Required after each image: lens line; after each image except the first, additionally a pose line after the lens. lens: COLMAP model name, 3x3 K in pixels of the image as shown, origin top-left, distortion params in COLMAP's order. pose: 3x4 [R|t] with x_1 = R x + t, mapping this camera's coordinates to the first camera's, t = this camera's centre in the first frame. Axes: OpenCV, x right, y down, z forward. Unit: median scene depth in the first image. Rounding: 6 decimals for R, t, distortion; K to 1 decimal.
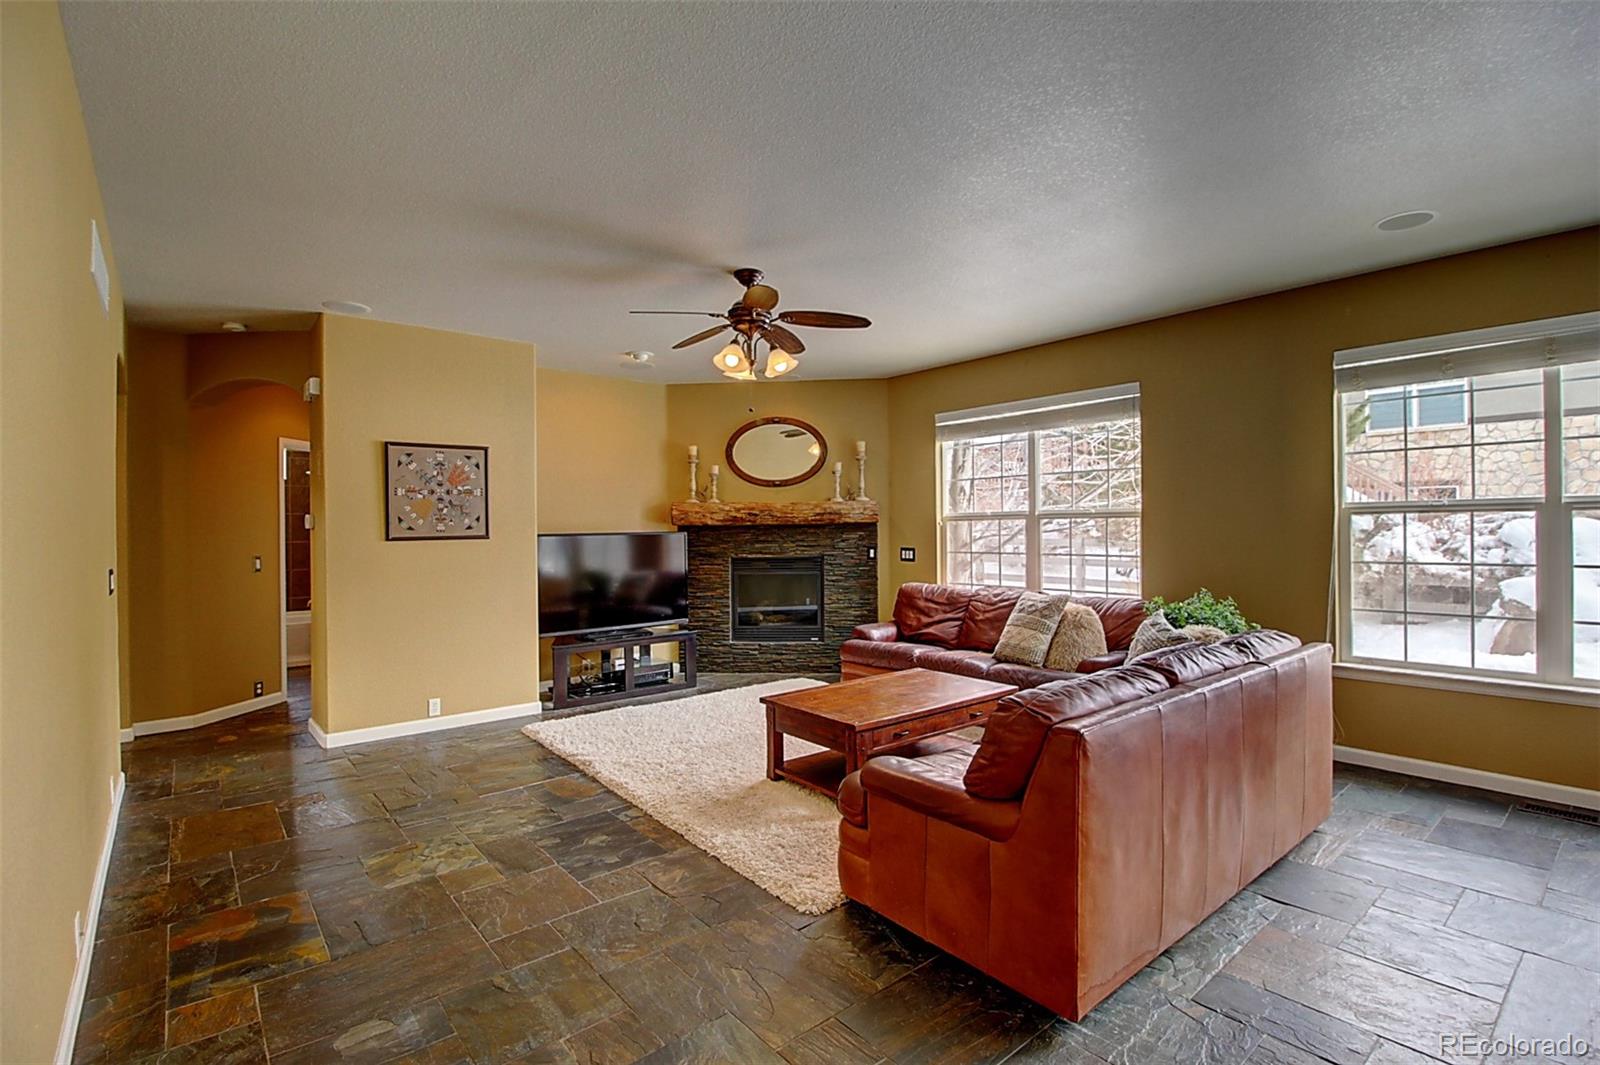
lens RADIAL K [[737.8, 0, 804.0], [0, 737.8, 537.2], [0, 0, 1]] dist [-0.000919, -0.000348]
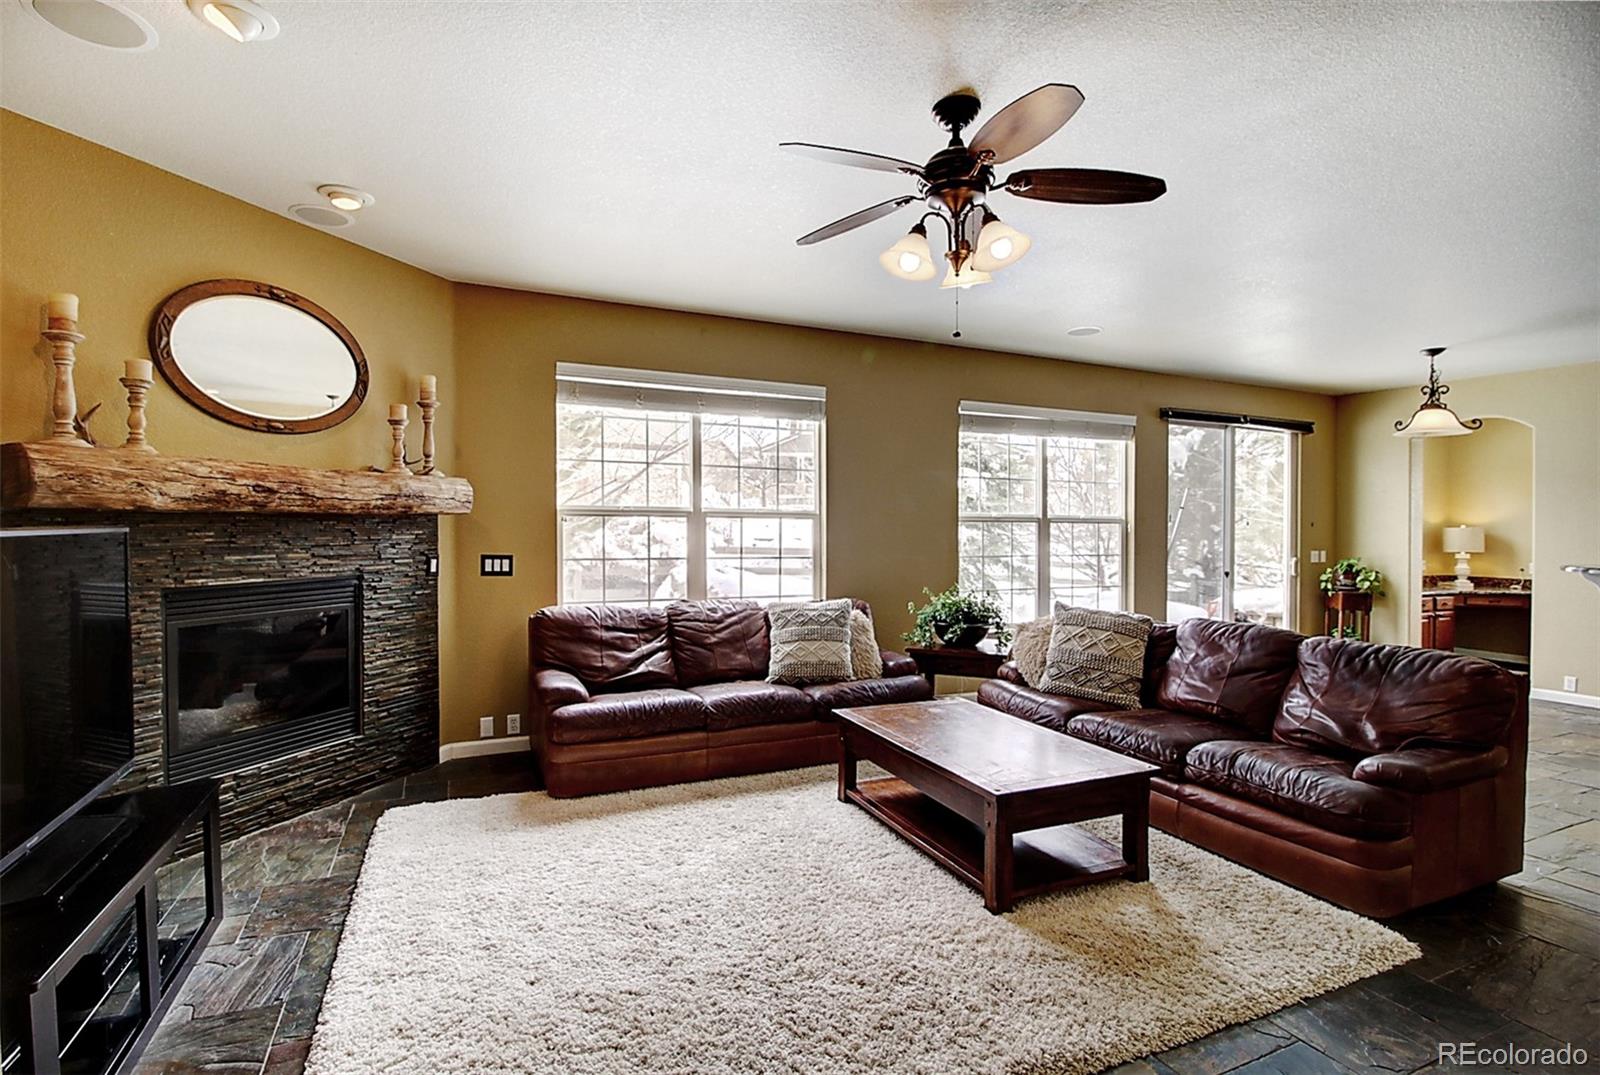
lens RADIAL K [[768.5, 0, 802.6], [0, 768.5, 535.7], [0, 0, 1]] dist [0.001947, 0.000038]
pose [[0.272352, 0.000326, 0.962198, -0.439769], [-0.003112, 0.999995, 0.000542, -0.003665], [-0.962193, -0.003141, 0.272352, 0.562410]]
